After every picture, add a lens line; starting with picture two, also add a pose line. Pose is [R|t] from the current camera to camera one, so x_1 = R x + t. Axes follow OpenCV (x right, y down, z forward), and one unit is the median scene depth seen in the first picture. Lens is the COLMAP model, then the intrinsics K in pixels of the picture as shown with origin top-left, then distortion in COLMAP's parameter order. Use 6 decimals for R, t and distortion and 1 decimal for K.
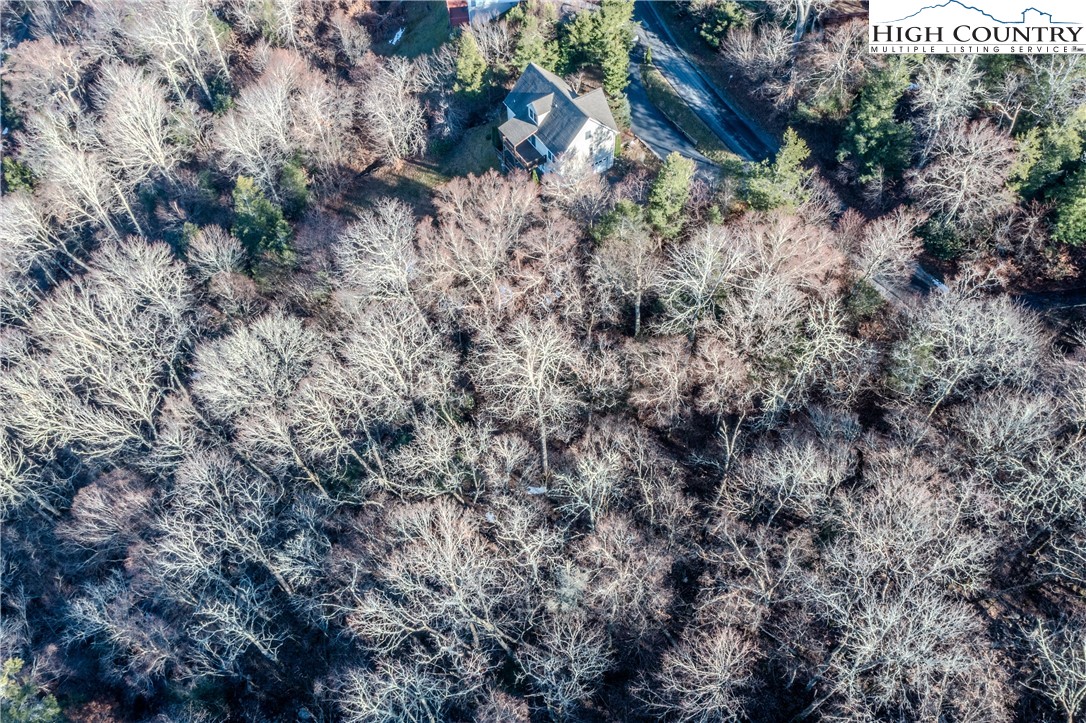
lens RADIAL K [[864.9, 0, 554.1], [0, 864.9, 361.8], [0, 0, 1]] dist [-0.002887, -0.015450]
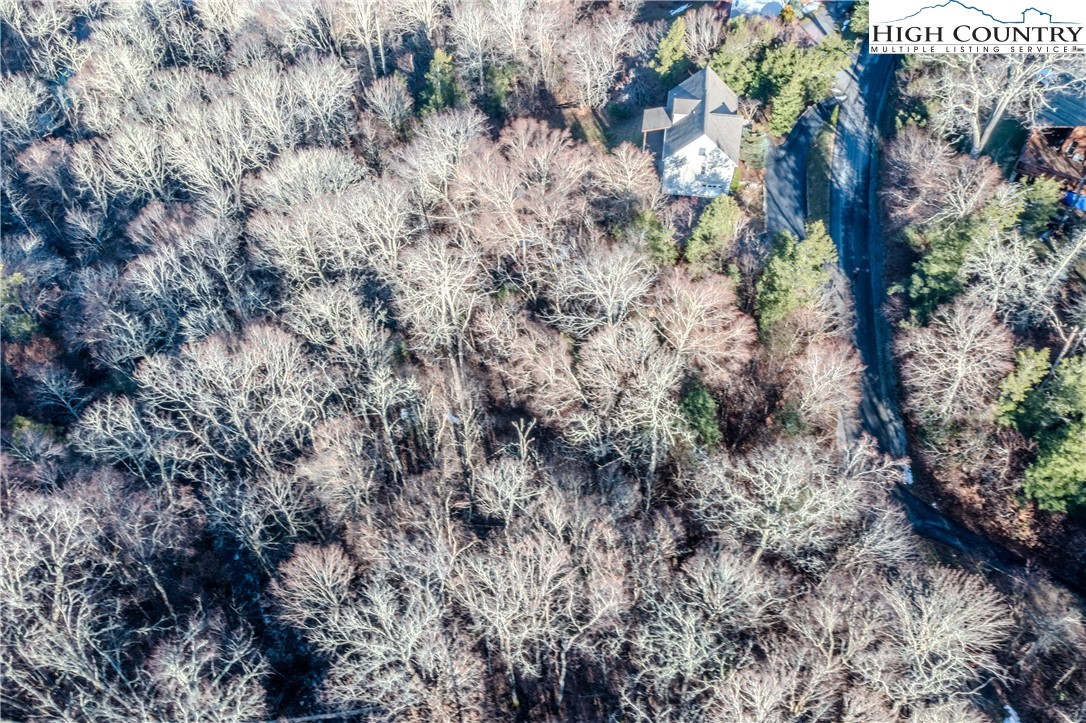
lens RADIAL K [[864.9, 0, 554.1], [0, 864.9, 361.8], [0, 0, 1]] dist [-0.002887, -0.015450]
pose [[0.772199, 0.529710, -0.350878, 0.359254], [-0.528669, 0.841977, 0.107630, -0.075901], [0.352444, 0.102386, 0.930215, 0.055852]]
